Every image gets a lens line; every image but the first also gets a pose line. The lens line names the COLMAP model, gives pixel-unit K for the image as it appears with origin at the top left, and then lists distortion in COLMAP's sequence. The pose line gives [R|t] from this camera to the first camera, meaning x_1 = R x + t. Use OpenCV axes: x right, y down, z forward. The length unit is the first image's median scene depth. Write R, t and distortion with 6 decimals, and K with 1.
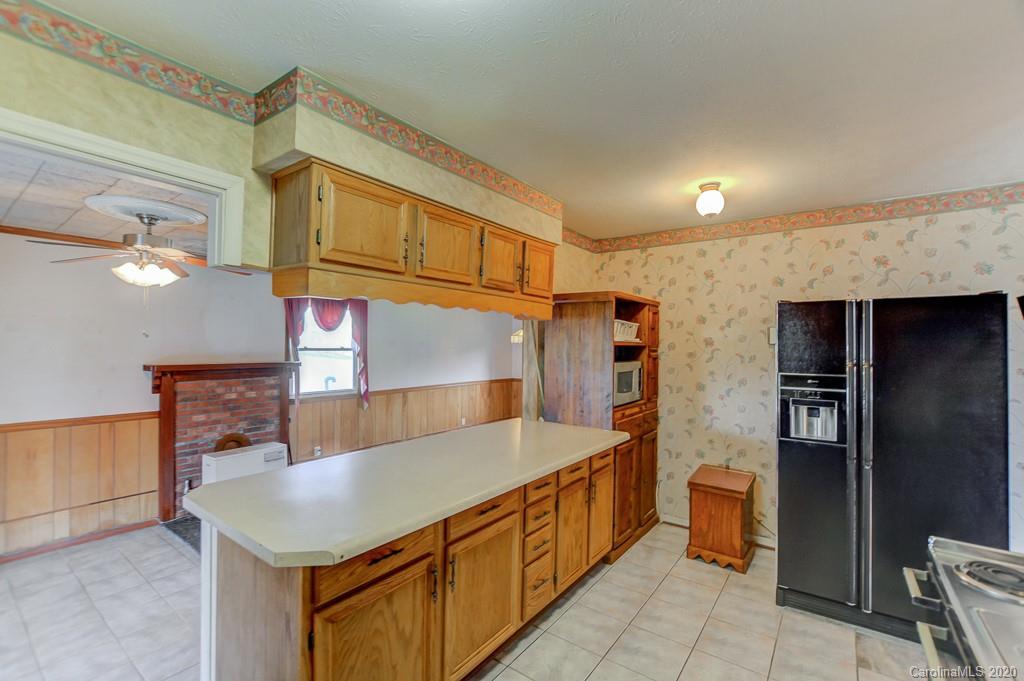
lens RADIAL K [[443.4, 0, 508.3], [0, 443.4, 341.5], [0, 0, 1]] dist [0.000456, 0.002048]
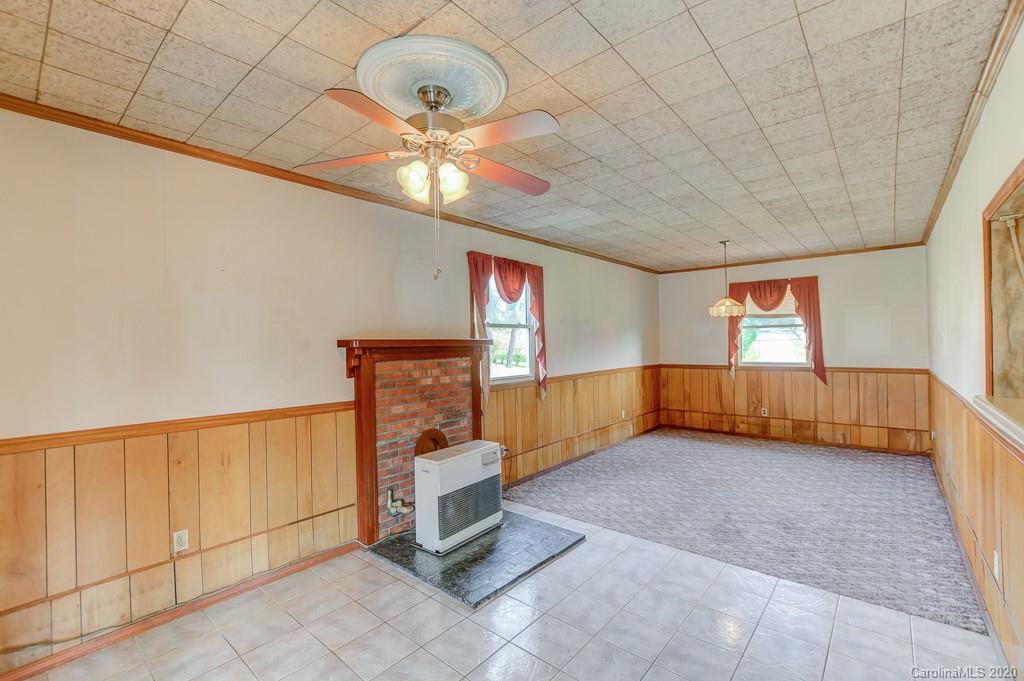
lens RADIAL K [[443.4, 0, 515.5], [0, 443.4, 340.7], [0, 0, 1]] dist [0.000456, 0.002048]
pose [[0.998851, -0.018062, -0.044400, -0.455085], [0.018363, 0.999811, 0.006375, 0.051337], [0.044277, -0.007183, 0.998993, 0.238178]]
